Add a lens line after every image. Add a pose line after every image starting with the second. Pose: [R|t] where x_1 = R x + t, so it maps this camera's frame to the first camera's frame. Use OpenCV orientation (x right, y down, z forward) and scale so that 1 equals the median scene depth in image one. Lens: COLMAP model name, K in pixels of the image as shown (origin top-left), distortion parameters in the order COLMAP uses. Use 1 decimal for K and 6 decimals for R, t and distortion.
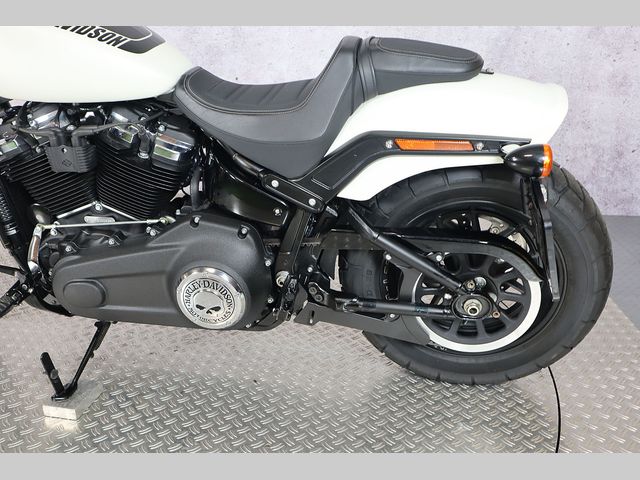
lens RADIAL K [[618.7, 0, 316.5], [0, 618.7, 242.1], [0, 0, 1]] dist [0.017801, 0.000000]
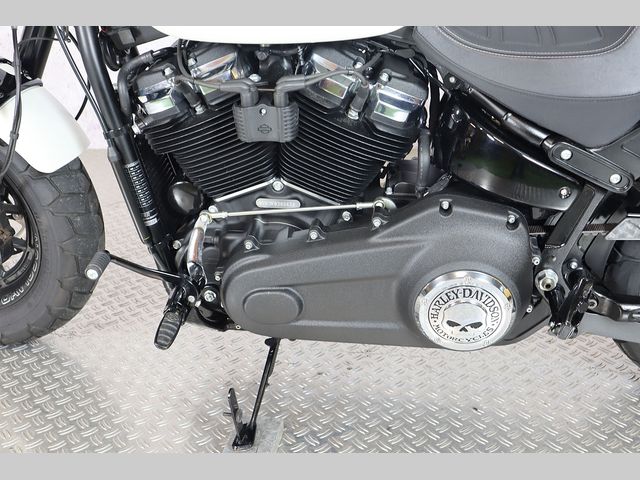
lens RADIAL K [[732.9, 0, 320.3], [0, 732.9, 240.3], [0, 0, 1]] dist [-0.021473, 0.000000]
pose [[0.998215, -0.024851, 0.054303, -0.373096], [0.021050, 0.997362, 0.069474, -0.054937], [-0.055886, -0.068207, 0.996105, 0.142068]]
